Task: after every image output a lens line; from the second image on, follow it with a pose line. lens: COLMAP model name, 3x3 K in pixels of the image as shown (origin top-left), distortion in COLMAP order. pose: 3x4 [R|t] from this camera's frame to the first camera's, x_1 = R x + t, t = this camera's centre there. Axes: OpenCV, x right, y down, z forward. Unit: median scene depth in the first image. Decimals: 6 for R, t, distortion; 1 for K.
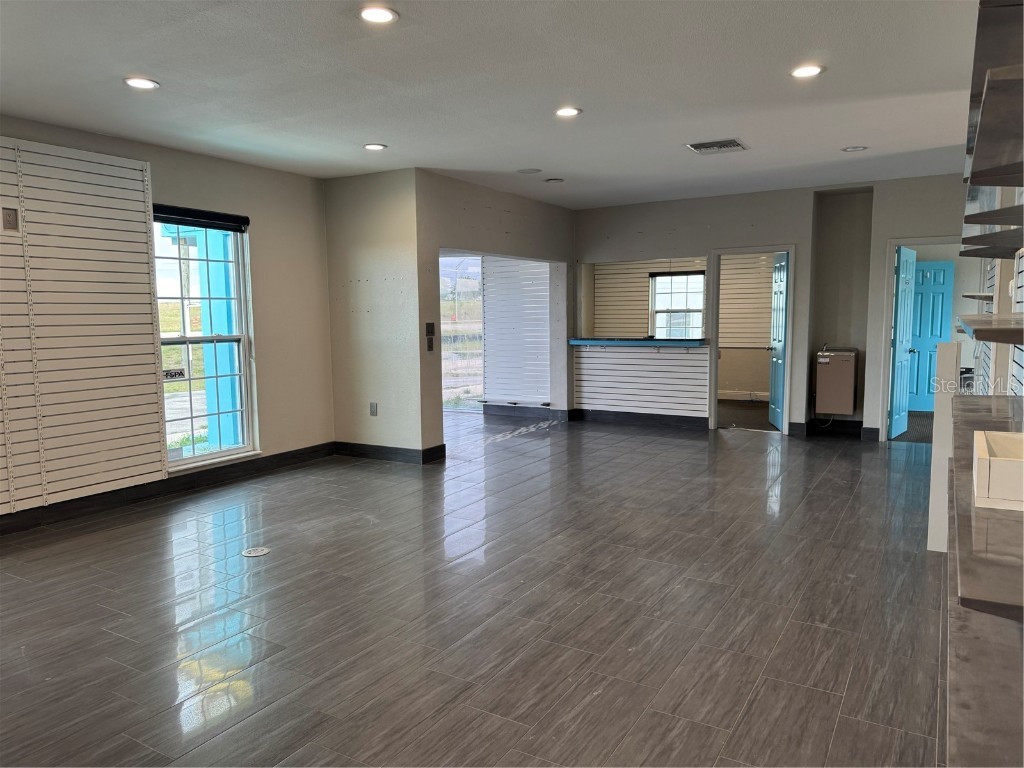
lens RADIAL K [[726.1, 0, 505.9], [0, 726.1, 385.1], [0, 0, 1]] dist [0.032027, -0.027131]
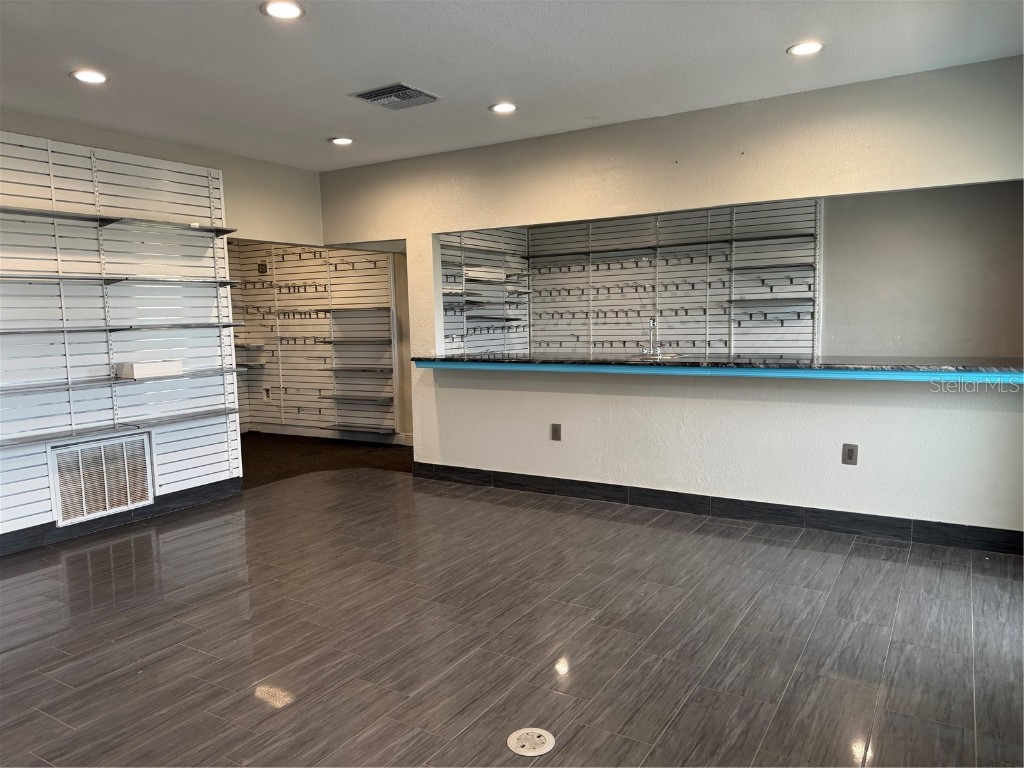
lens RADIAL K [[722.6, 0, 512.0], [0, 722.6, 384.0], [0, 0, 1]] dist [0.034461, -0.030752]
pose [[-0.999353, 0.033587, 0.012857, -0.251819], [0.035467, 0.979614, 0.197734, -0.106891], [-0.005954, 0.198062, -0.980171, 1.087952]]
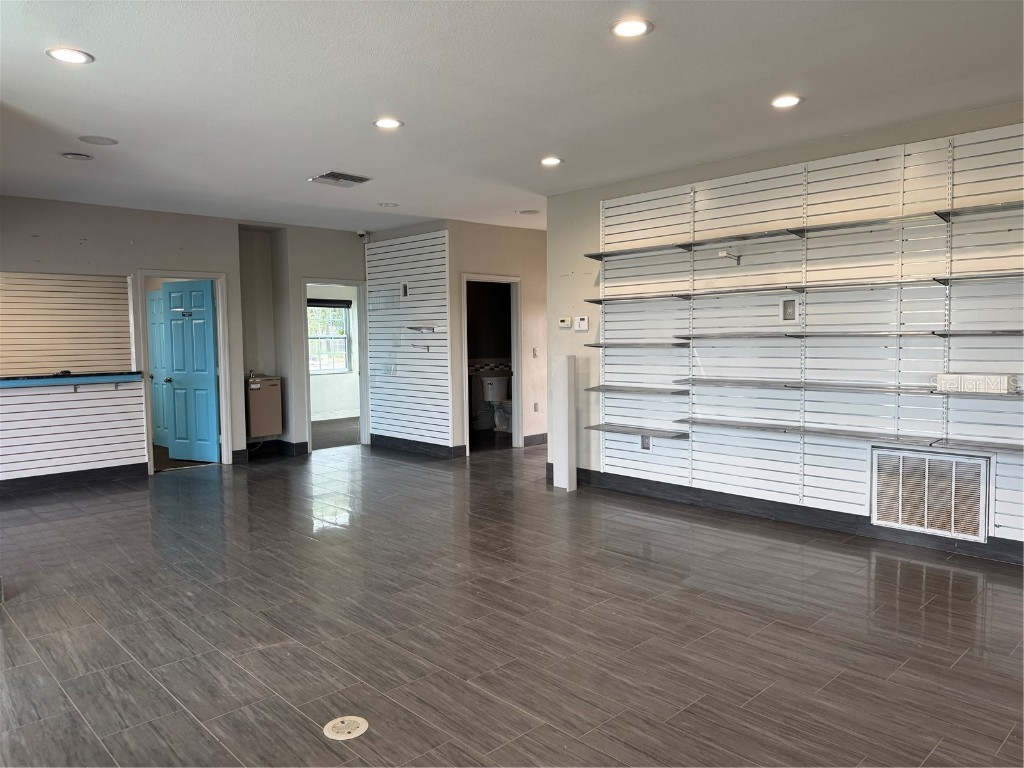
lens RADIAL K [[720.2, 0, 512.0], [0, 720.2, 384.0], [0, 0, 1]] dist [0.037059, -0.002558]
pose [[0.255415, -0.057192, 0.965138, -0.631040], [0.106771, 0.993812, 0.030635, -0.040075], [-0.960918, 0.095224, 0.259941, 0.505169]]
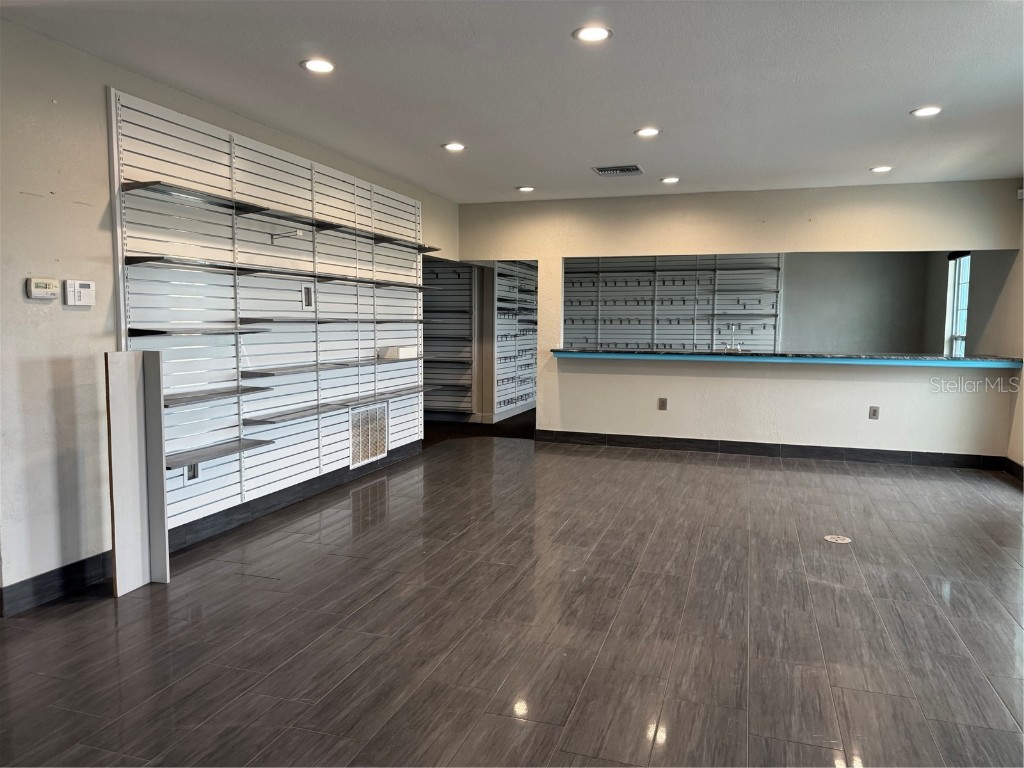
lens RADIAL K [[720.2, 0, 512.0], [0, 720.2, 384.0], [0, 0, 1]] dist [0.037059, -0.002558]
pose [[-0.974384, 0.023959, -0.223612, 0.260013], [-0.019152, 0.981856, 0.188657, -0.136495], [0.224074, 0.188107, -0.956246, 1.367116]]
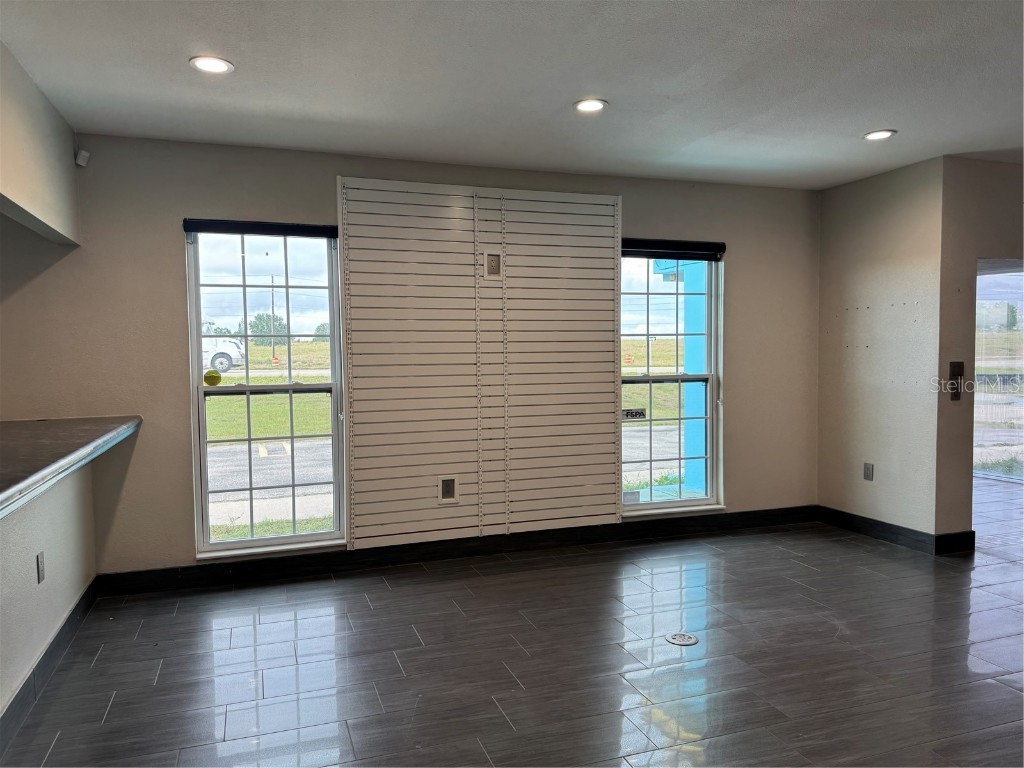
lens RADIAL K [[725.3, 0, 507.7], [0, 725.3, 388.7], [0, 0, 1]] dist [0.112230, -0.138428]
pose [[0.775872, 0.035940, -0.629865, 0.017083], [-0.061985, 0.997888, -0.019414, -0.019558], [0.627837, 0.054105, 0.776462, 0.154564]]
